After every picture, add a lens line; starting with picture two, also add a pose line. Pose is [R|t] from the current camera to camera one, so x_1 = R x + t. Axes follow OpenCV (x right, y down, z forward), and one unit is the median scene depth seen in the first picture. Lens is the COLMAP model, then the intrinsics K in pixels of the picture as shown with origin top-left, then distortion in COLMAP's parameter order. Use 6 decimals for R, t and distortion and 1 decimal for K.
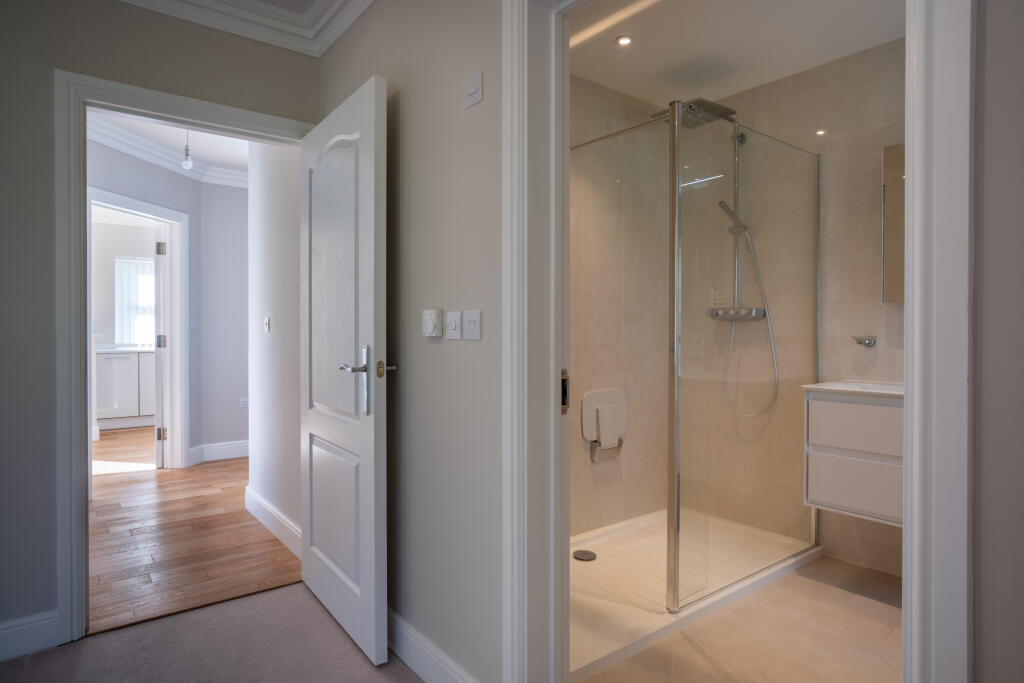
lens RADIAL K [[595.5, 0, 516.0], [0, 595.5, 331.4], [0, 0, 1]] dist [-0.019666, 0.000560]
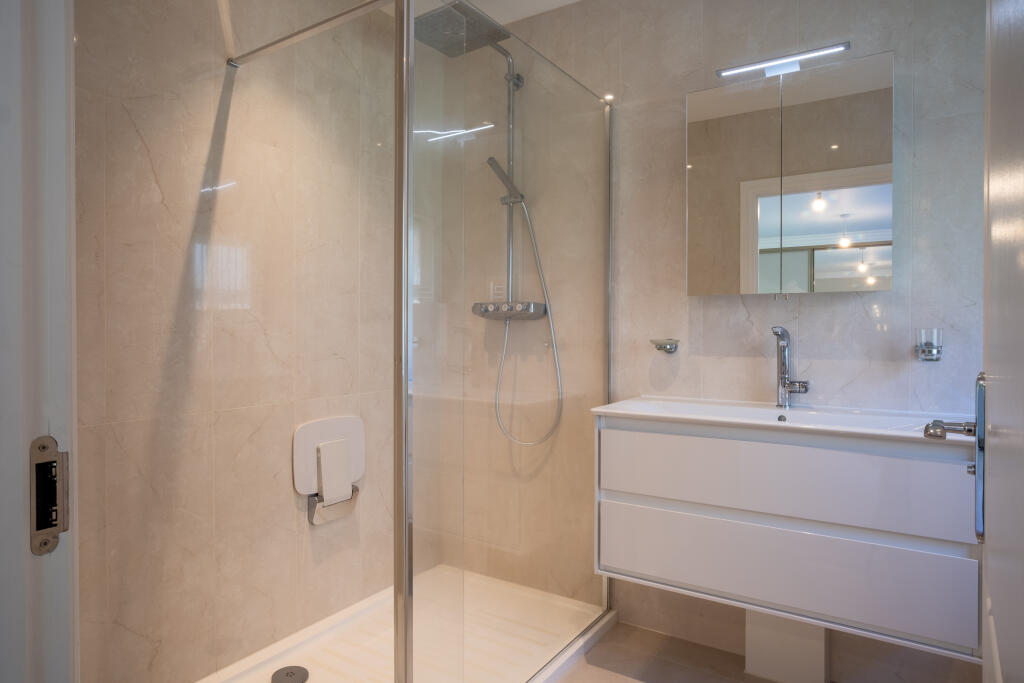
lens RADIAL K [[595.5, 0, 516.0], [0, 595.5, 331.4], [0, 0, 1]] dist [-0.019666, 0.000560]
pose [[0.945137, -0.002075, 0.326668, 0.131876], [0.002278, 0.999997, -0.000237, -0.002442], [-0.326667, 0.000968, 0.945139, 0.286180]]
